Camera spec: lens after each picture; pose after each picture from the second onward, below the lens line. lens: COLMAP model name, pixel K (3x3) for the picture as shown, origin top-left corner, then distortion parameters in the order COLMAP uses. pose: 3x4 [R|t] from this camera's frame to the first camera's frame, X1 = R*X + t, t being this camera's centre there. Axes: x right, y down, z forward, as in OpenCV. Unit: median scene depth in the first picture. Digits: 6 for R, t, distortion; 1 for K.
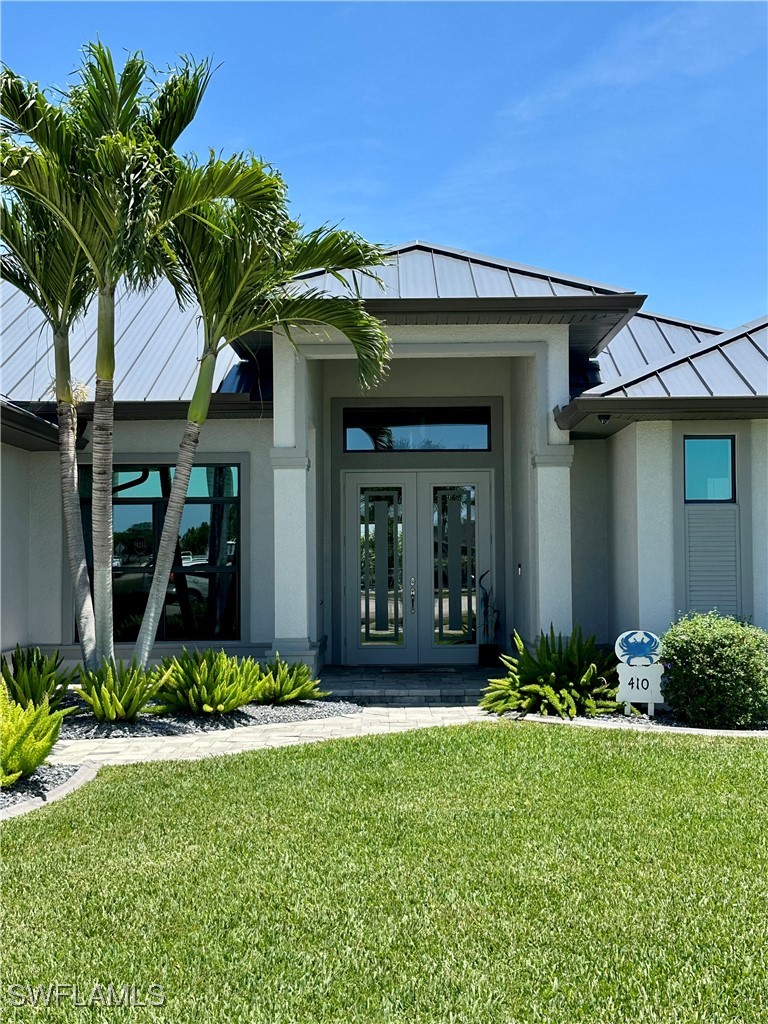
lens RADIAL K [[1313.8, 0, 384.0], [0, 1313.8, 512.0], [0, 0, 1]] dist [0.095627, -0.025914]
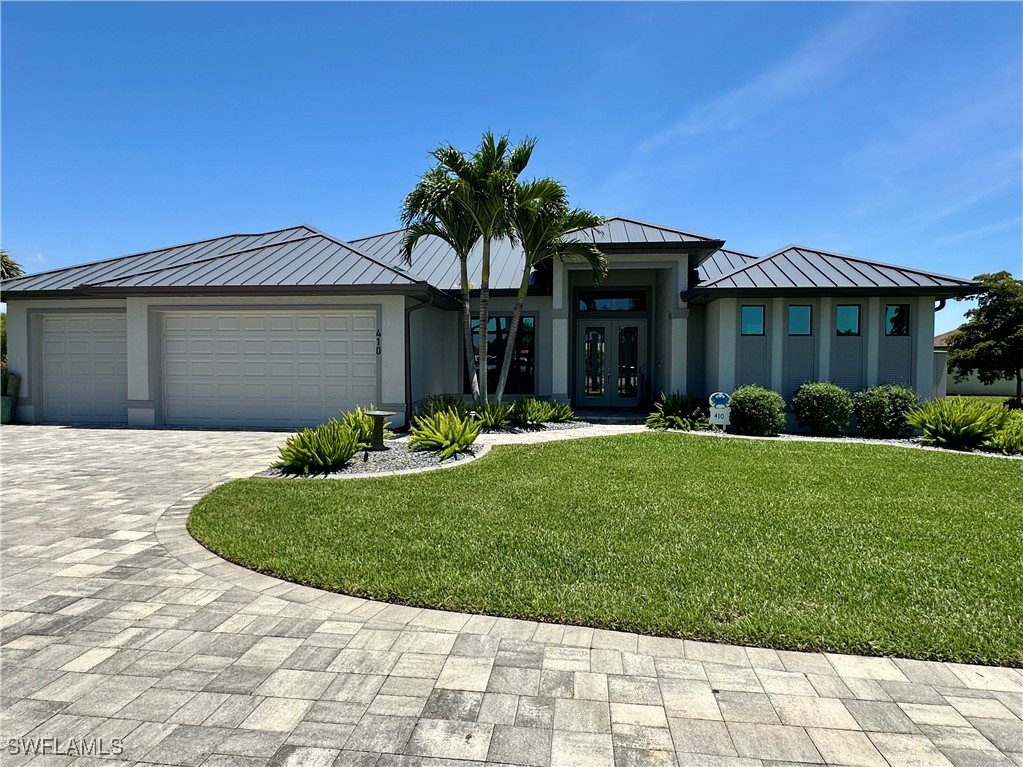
lens RADIAL K [[601.2, 0, 511.5], [0, 601.2, 383.5], [0, 0, 1]] dist [-0.002035, 0.000548]
pose [[0.994855, 0.016078, -0.100024, -0.054691], [-0.008302, 0.996944, 0.077682, -0.001996], [0.100968, -0.076452, 0.991948, -0.045443]]
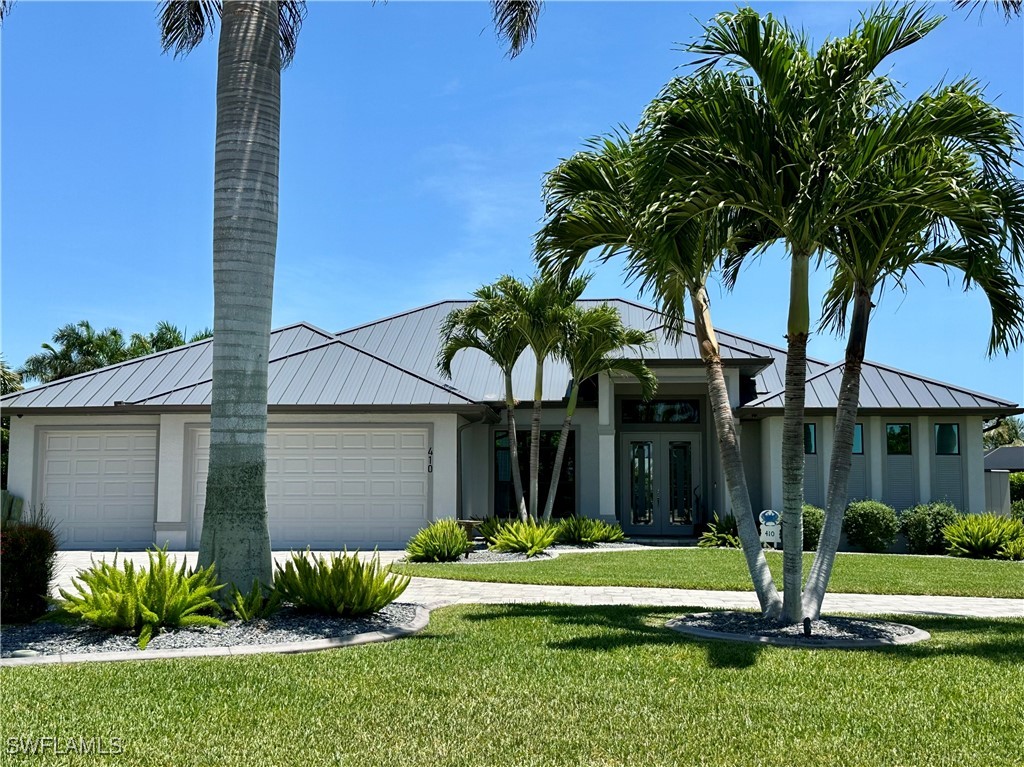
lens RADIAL K [[1164.9, 0, 512.0], [0, 1164.9, 383.5], [0, 0, 1]] dist [0.113380, 0.000464]
pose [[0.998050, 0.005216, -0.062206, -0.120060], [-0.008387, 0.998672, -0.050832, -0.021253], [0.061858, 0.051255, 0.996768, -1.003445]]
